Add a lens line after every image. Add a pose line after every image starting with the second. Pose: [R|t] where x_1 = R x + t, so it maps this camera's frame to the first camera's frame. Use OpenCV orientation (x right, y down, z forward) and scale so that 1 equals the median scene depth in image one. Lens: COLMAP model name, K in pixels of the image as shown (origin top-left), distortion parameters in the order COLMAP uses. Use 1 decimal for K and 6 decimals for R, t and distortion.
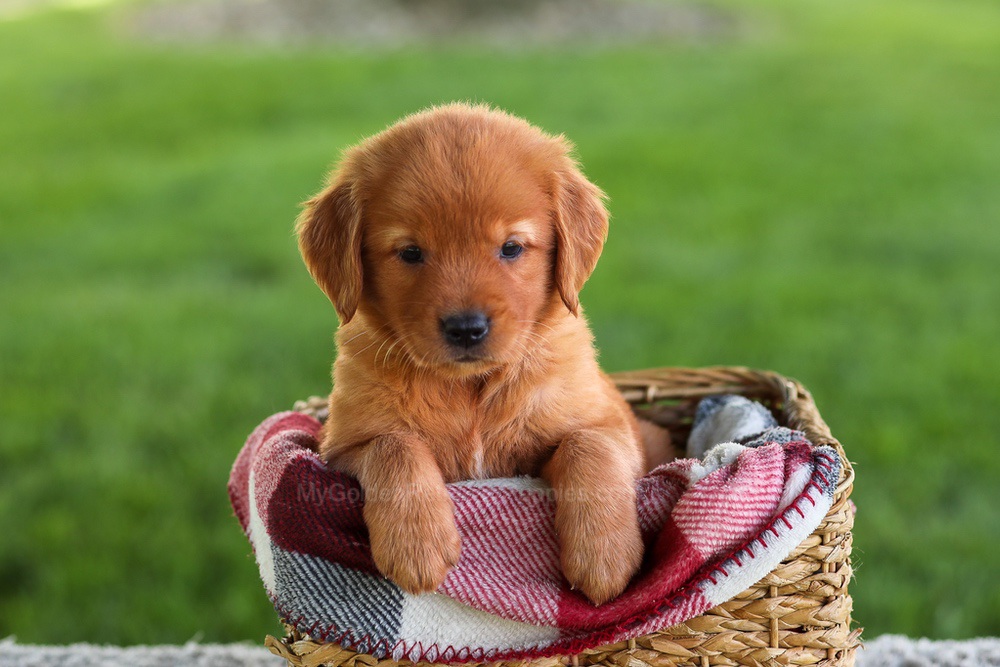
lens RADIAL K [[3079.3, 0, 518.6], [0, 3079.3, 330.5], [0, 0, 1]] dist [-0.040559, 0.553819]
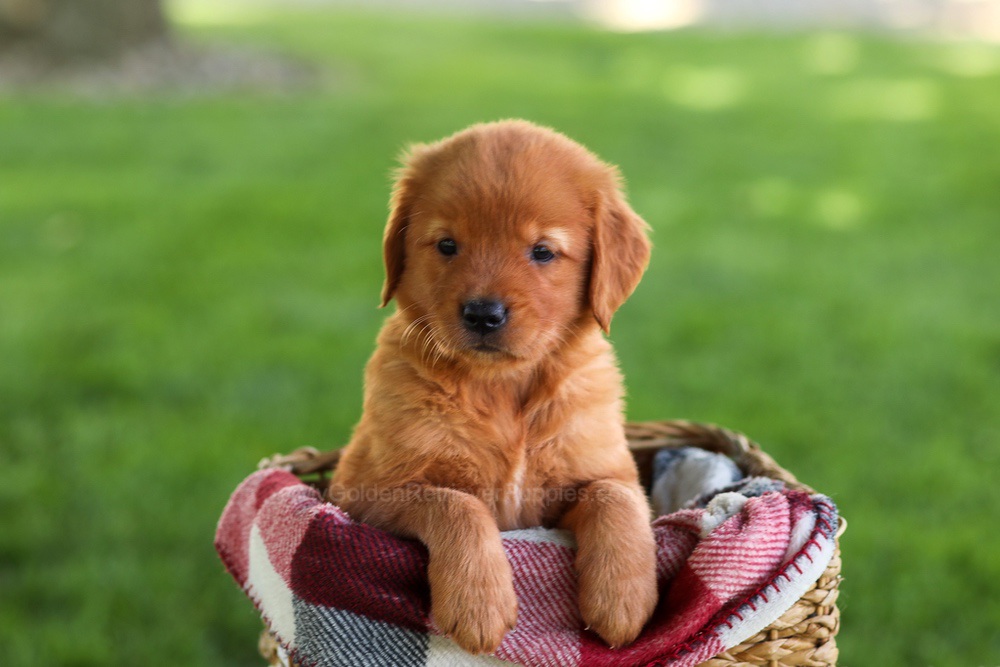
lens RADIAL K [[3099.8, 0, 500.0], [0, 3099.8, 333.5], [0, 0, 1]] dist [-0.186295, 1.330873]
pose [[0.986992, -0.005623, 0.160673, -0.178665], [0.008316, 0.999836, -0.016090, -0.001155], [-0.160556, 0.017217, 0.986877, -0.021539]]
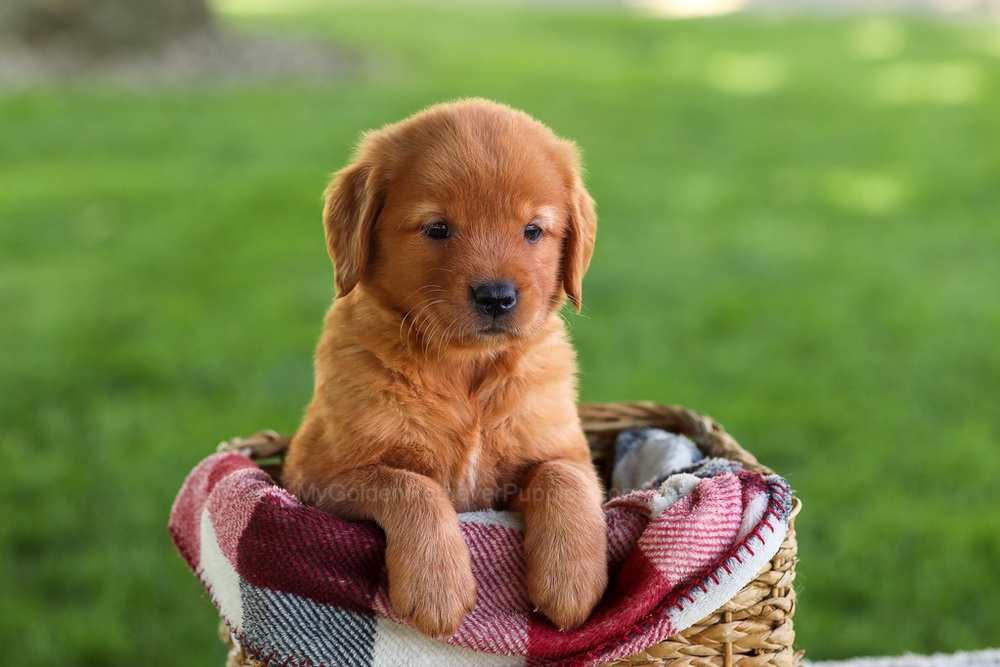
lens RADIAL K [[3099.8, 0, 500.0], [0, 3099.8, 333.5], [0, 0, 1]] dist [-0.186295, 1.330873]
pose [[0.990210, -0.012160, 0.139056, -0.137630], [0.014094, 0.999817, -0.012931, 0.002160], [-0.138873, 0.014764, 0.990200, -0.018552]]
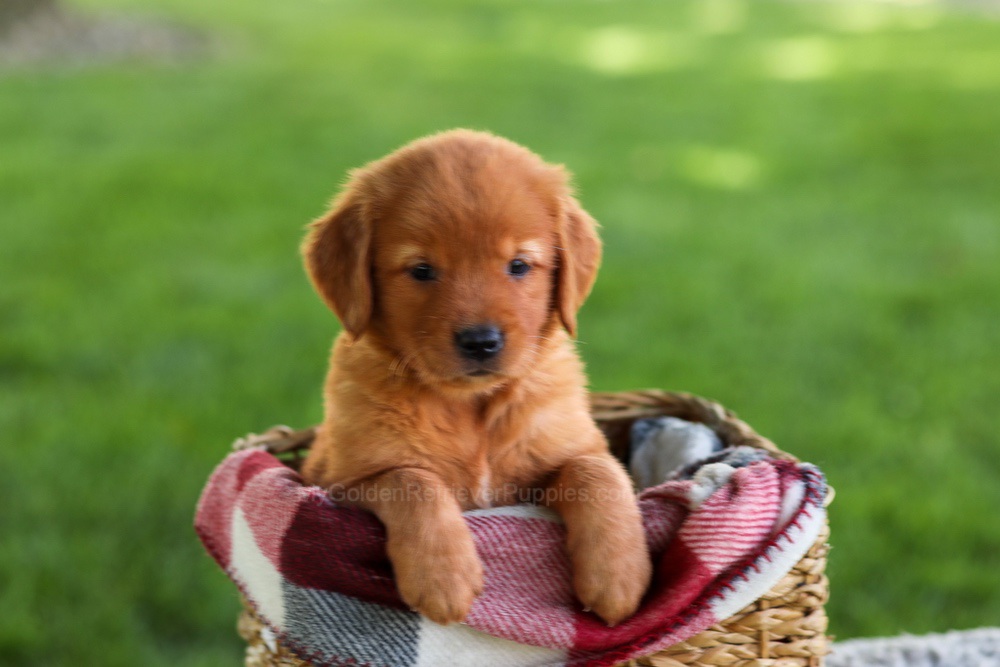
lens RADIAL K [[3099.8, 0, 500.0], [0, 3099.8, 333.5], [0, 0, 1]] dist [-0.186295, 1.330873]
pose [[0.979420, -0.030351, 0.199538, -0.212480], [0.031489, 0.999501, -0.002532, -0.006975], [-0.199362, 0.008763, 0.979887, -0.006676]]
